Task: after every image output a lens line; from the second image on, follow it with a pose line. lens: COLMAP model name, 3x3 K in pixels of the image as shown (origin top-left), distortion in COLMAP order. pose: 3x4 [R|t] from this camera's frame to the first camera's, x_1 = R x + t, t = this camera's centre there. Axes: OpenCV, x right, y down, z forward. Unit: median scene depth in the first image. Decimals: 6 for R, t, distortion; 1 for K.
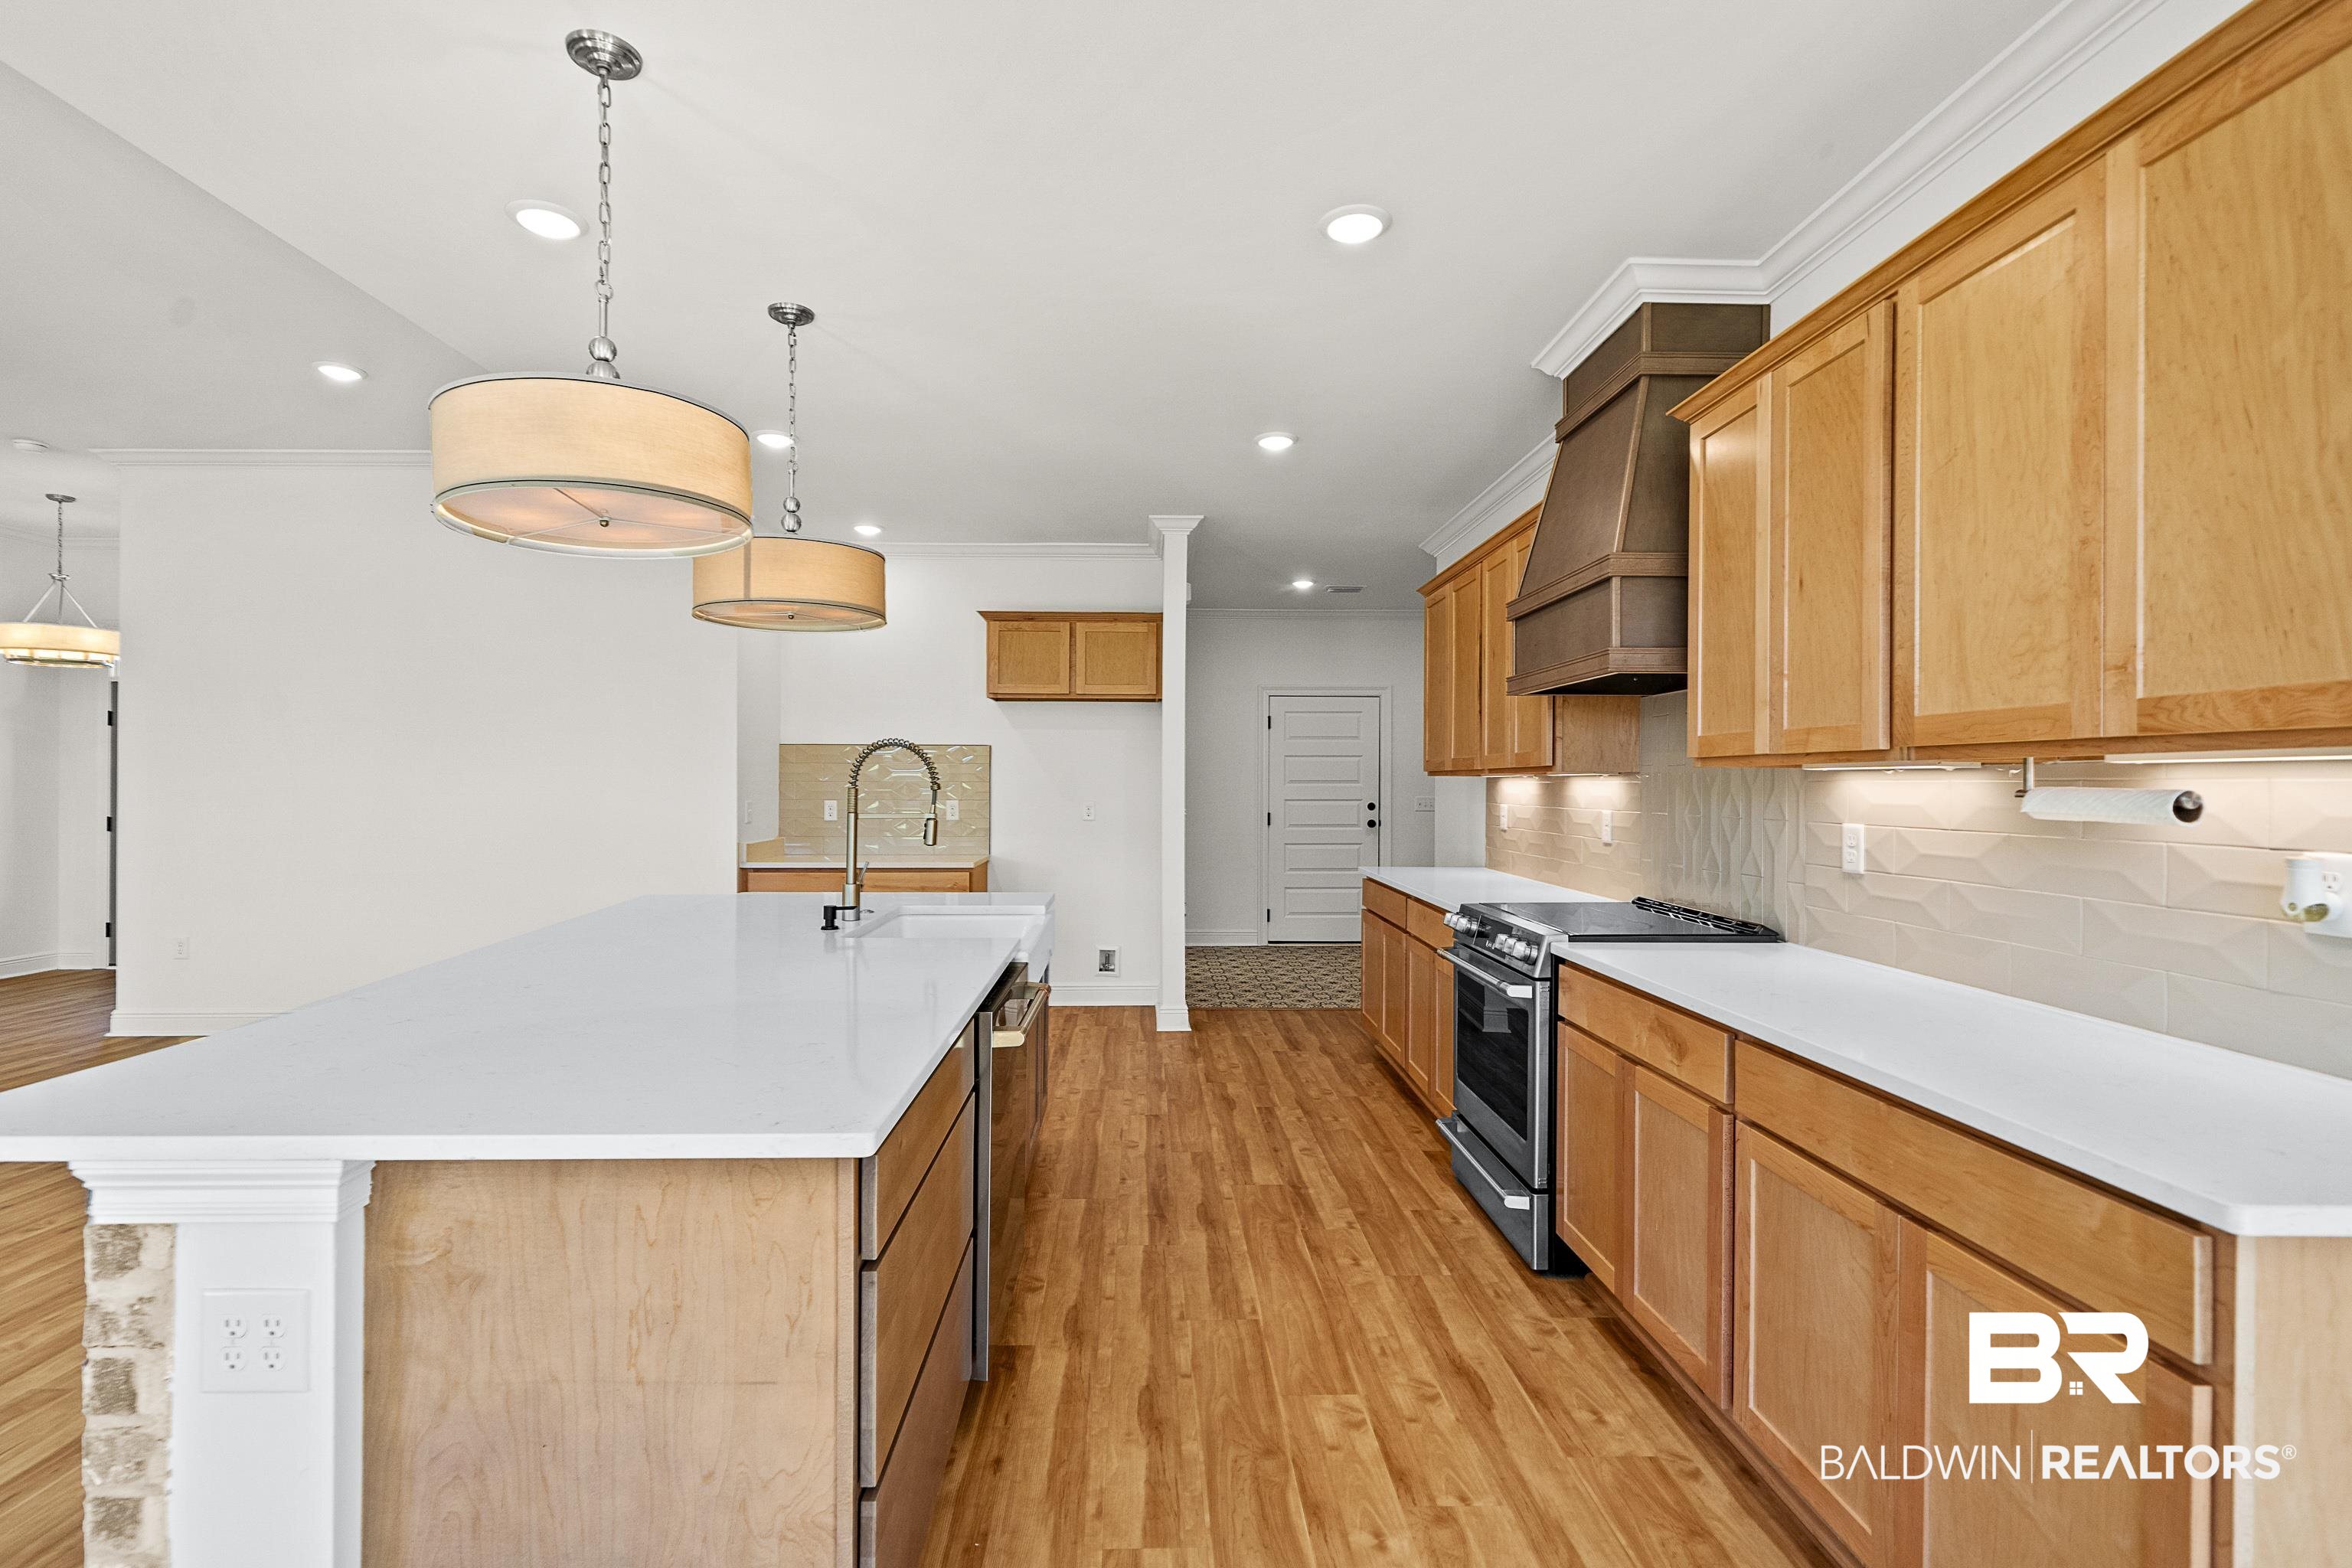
lens RADIAL K [[1052.5, 0, 1165.3], [0, 1052.5, 800.7], [0, 0, 1]] dist [-0.034365, 0.000032]
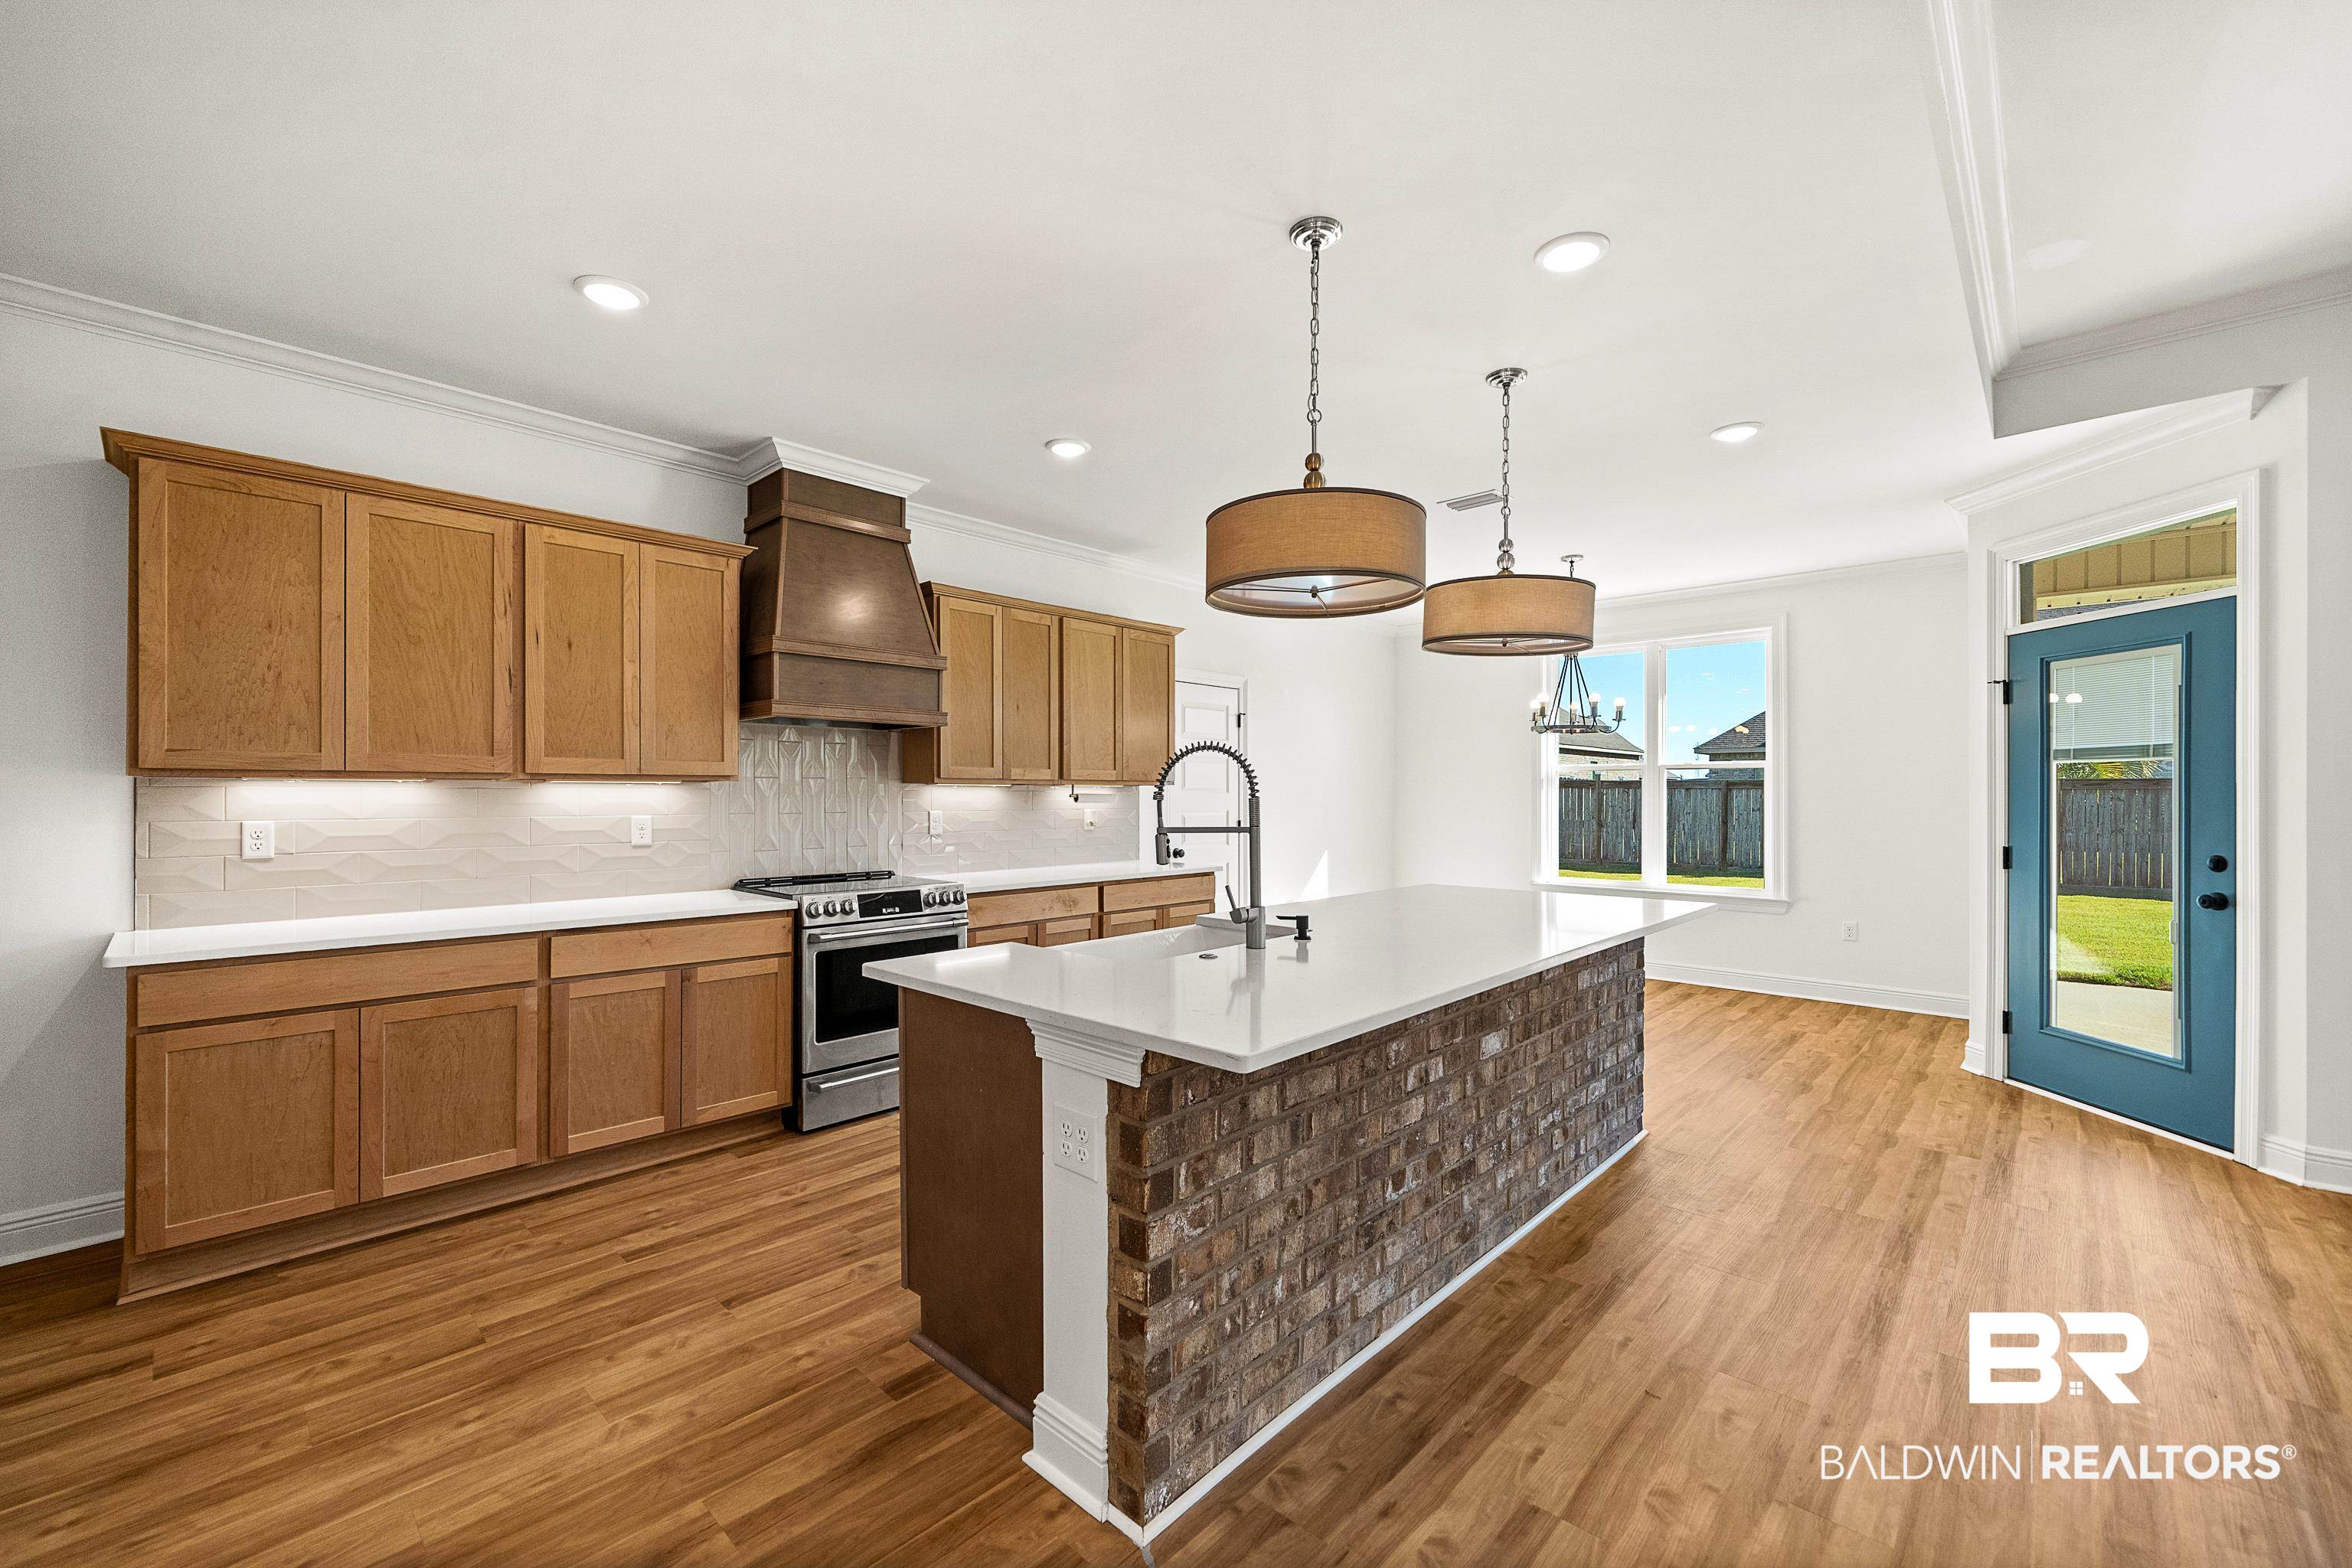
lens RADIAL K [[948.1, 0, 1166.4], [0, 948.1, 792.6], [0, 0, 1]] dist [-0.001997, 0.000447]
pose [[-0.705101, -0.004066, 0.709095, -0.575601], [0.006864, 0.999898, 0.012558, -0.020098], [-0.709073, 0.013722, -0.705001, 1.134446]]
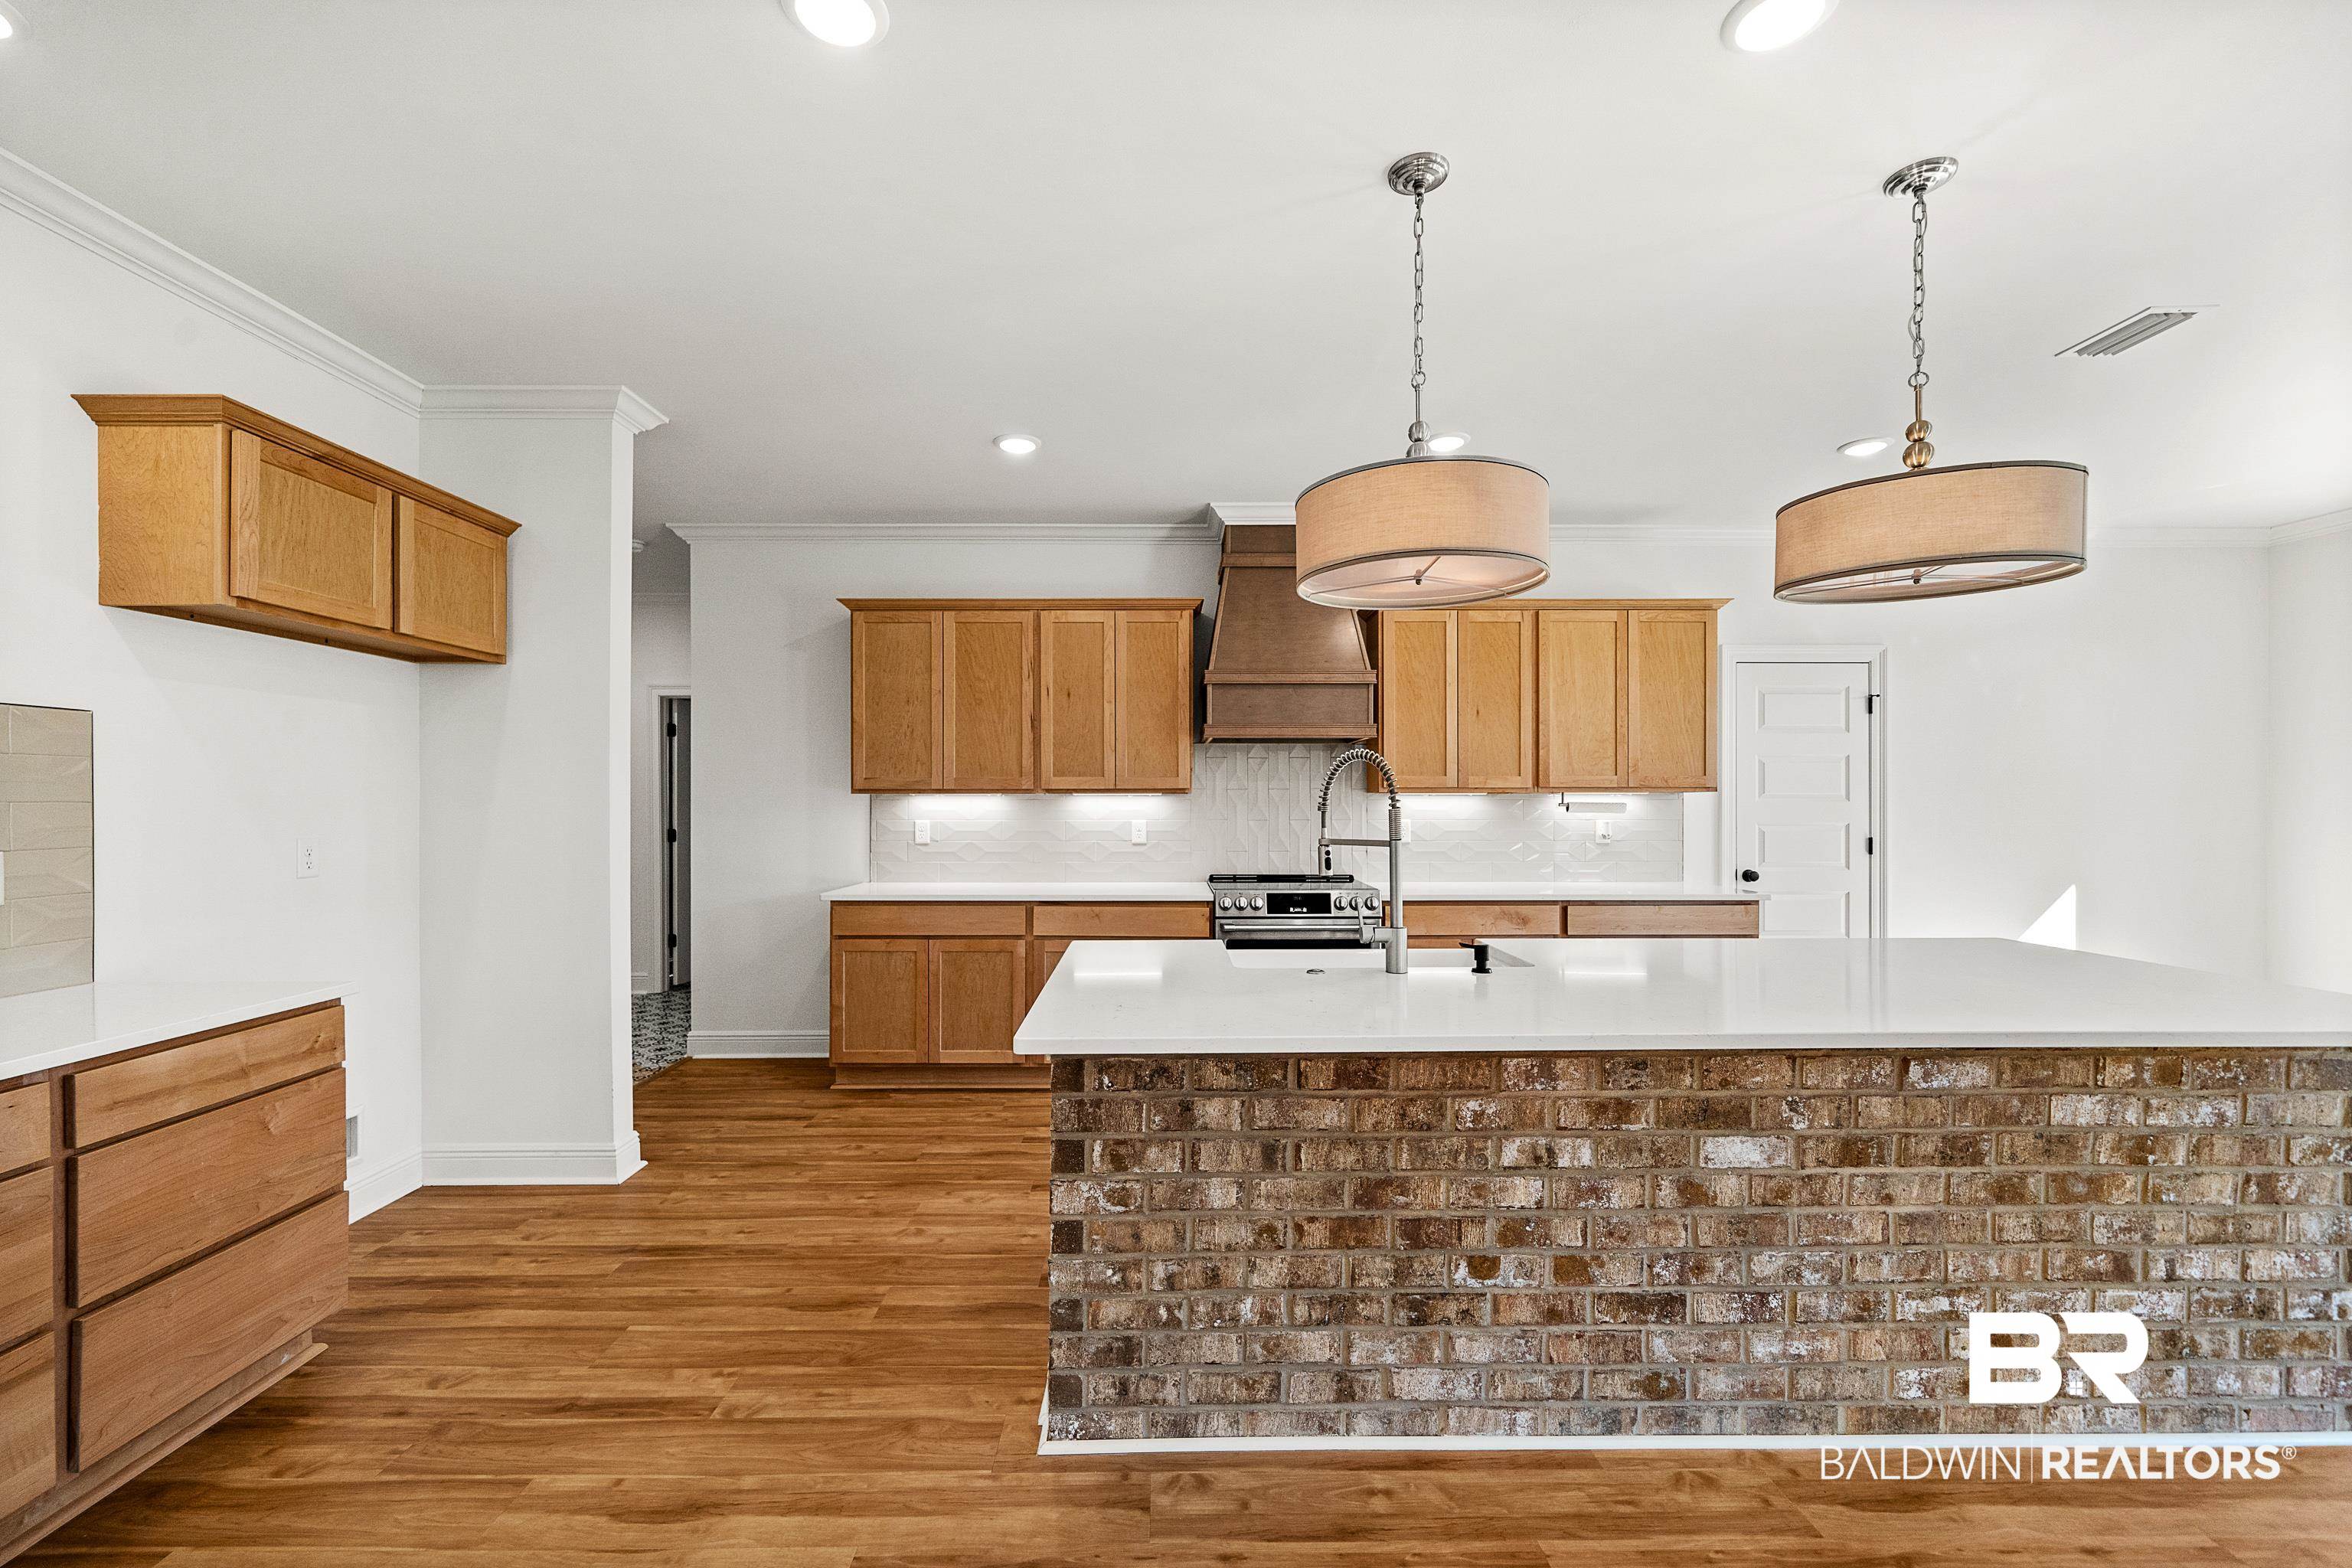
lens RADIAL K [[948.1, 0, 1166.4], [0, 948.1, 803.5], [0, 0, 1]] dist [-0.001997, 0.000447]
pose [[0.019750, -0.006890, 0.999781, -0.733067], [0.016429, 0.999843, 0.006566, -0.018038], [-0.999670, 0.016296, 0.019860, 0.815347]]
